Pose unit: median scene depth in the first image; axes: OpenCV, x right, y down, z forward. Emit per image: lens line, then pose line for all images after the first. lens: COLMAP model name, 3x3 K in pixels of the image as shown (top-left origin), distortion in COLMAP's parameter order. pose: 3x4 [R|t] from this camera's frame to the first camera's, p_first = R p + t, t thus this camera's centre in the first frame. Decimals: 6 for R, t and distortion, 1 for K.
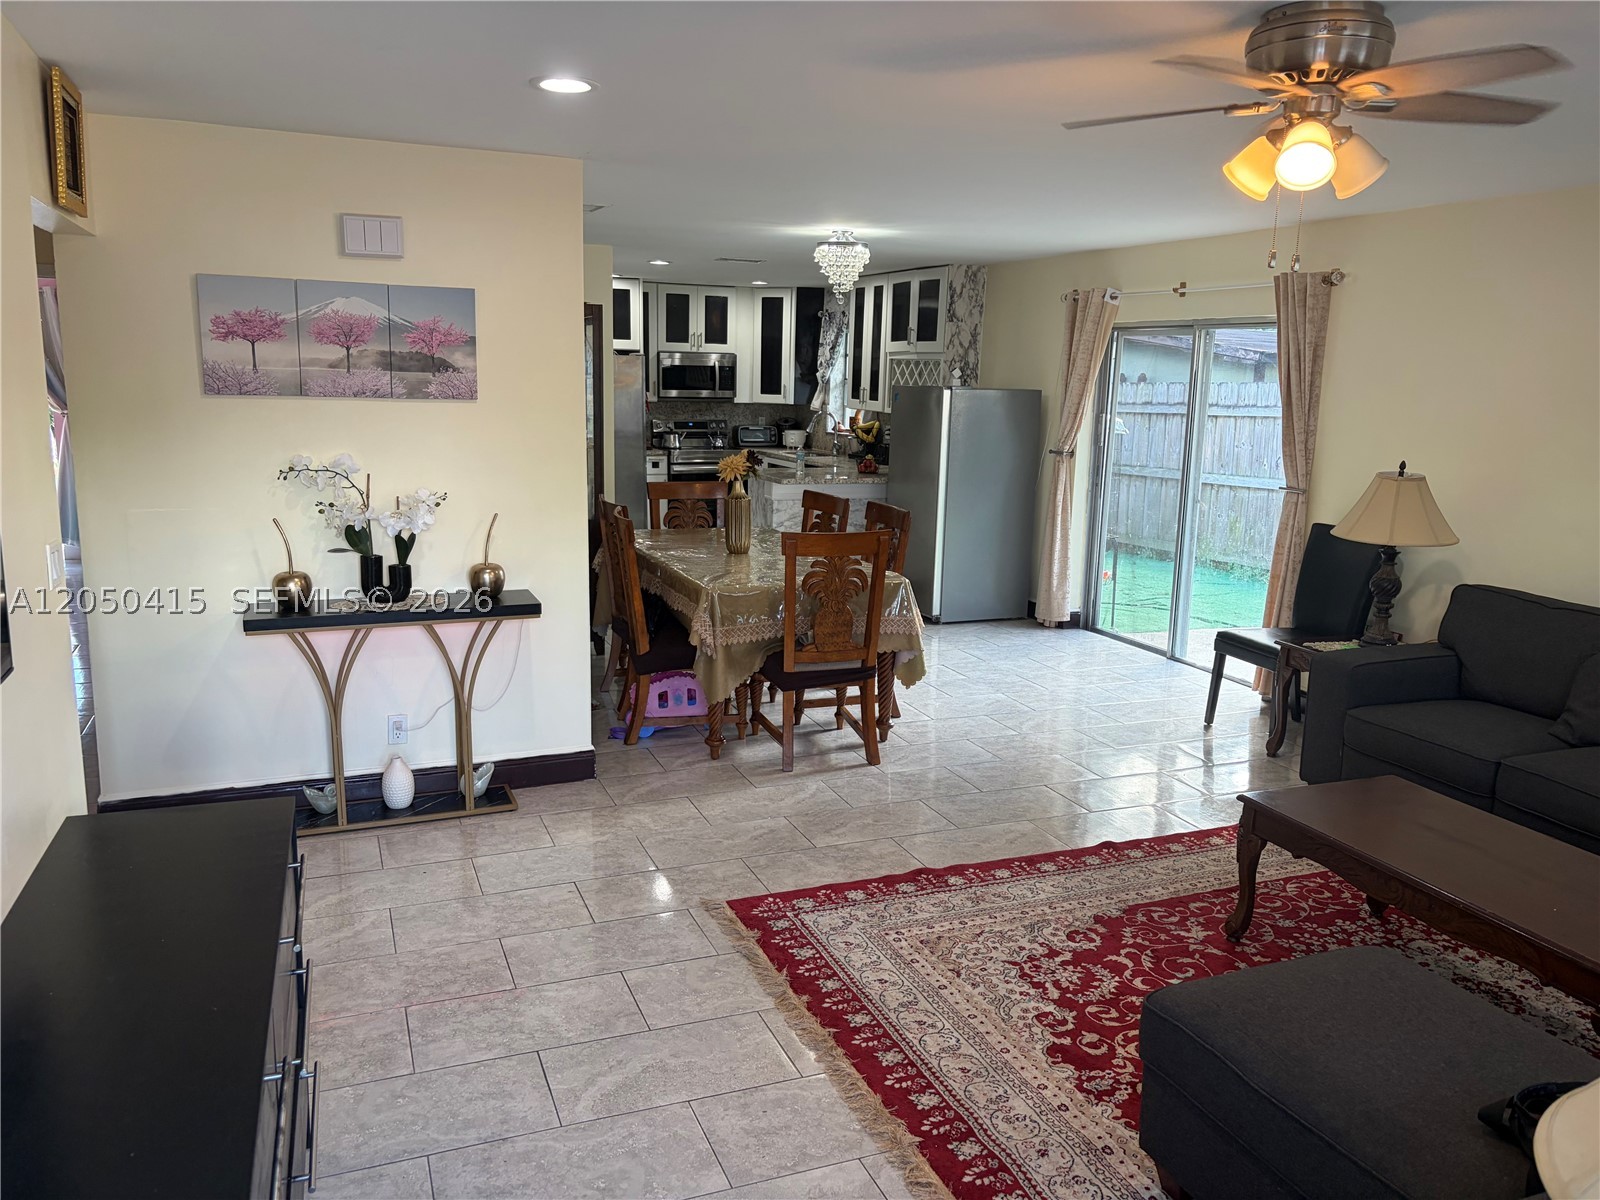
lens RADIAL K [[1206.1, 0, 805.7], [0, 1206.1, 624.2], [0, 0, 1]] dist [0.044824, -0.035648]
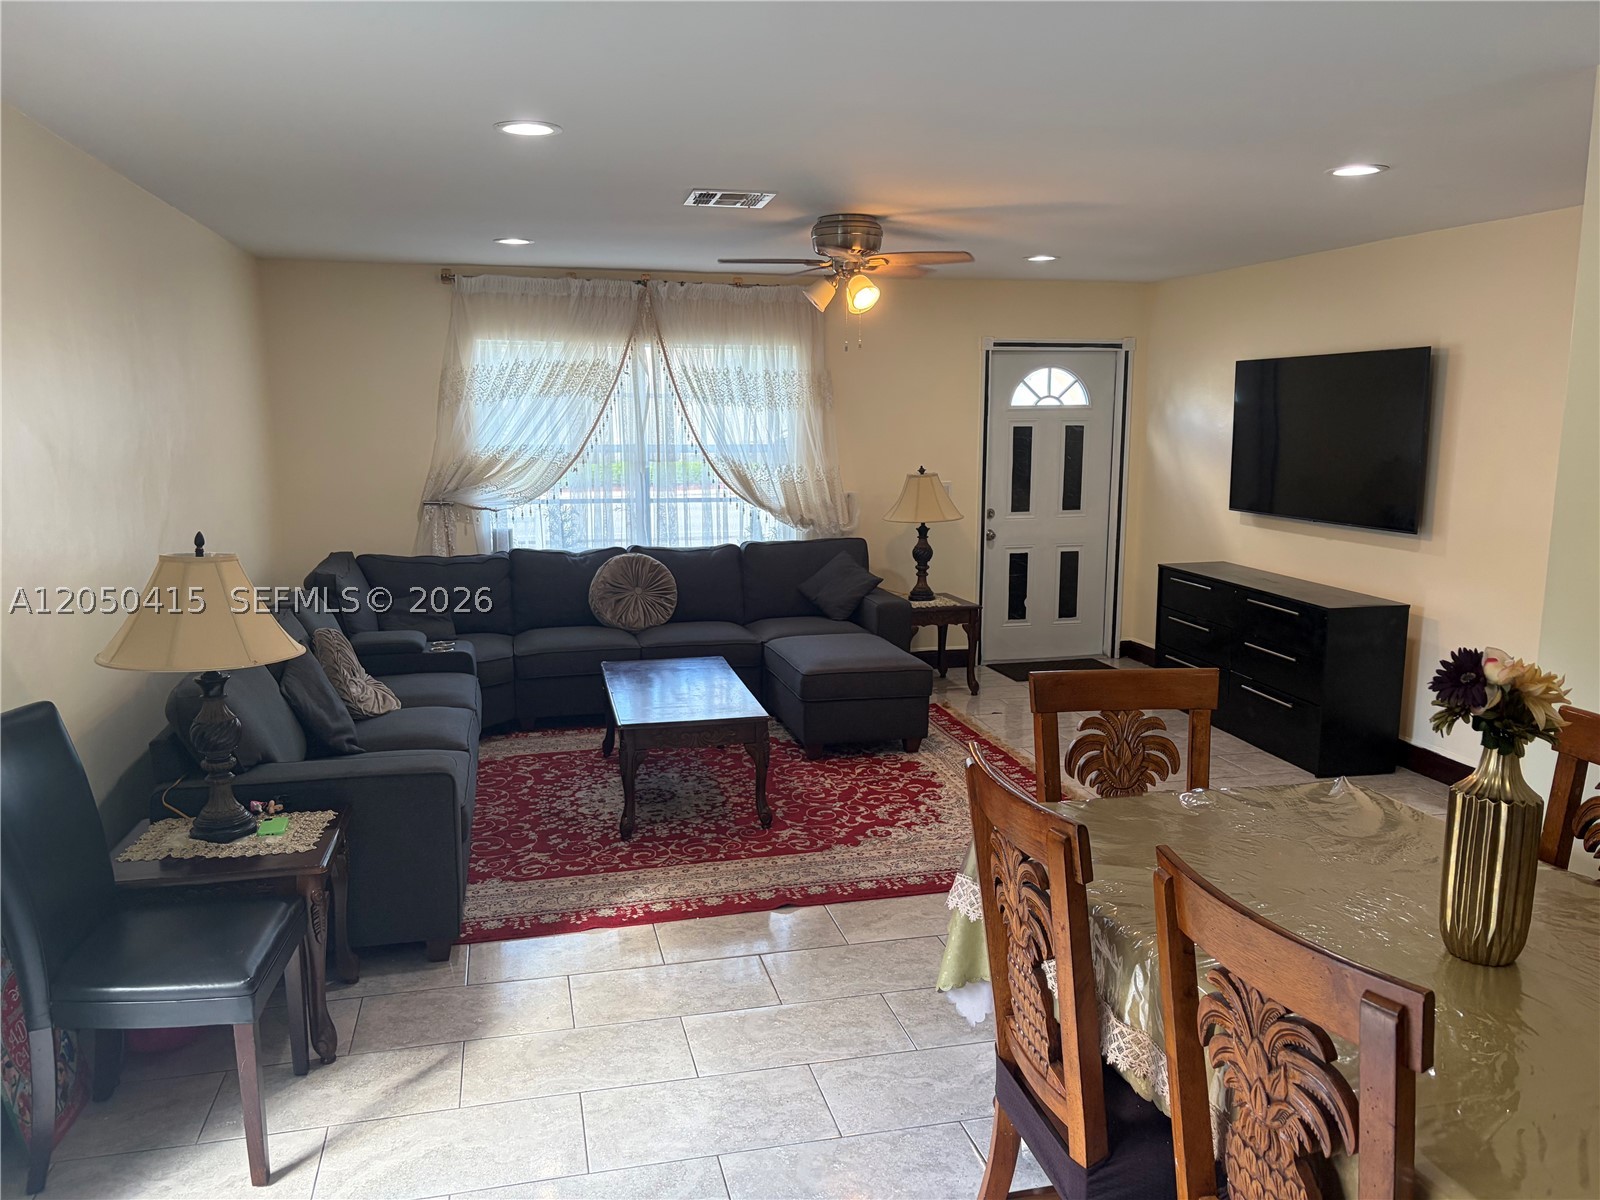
lens RADIAL K [[1206.1, 0, 805.9], [0, 1206.1, 607.0], [0, 0, 1]] dist [0.044824, -0.035648]
pose [[-0.989909, -0.040979, 0.135654, 0.144493], [0.010576, 0.933241, 0.359094, -0.454868], [-0.141313, 0.356905, -0.923390, 2.204451]]
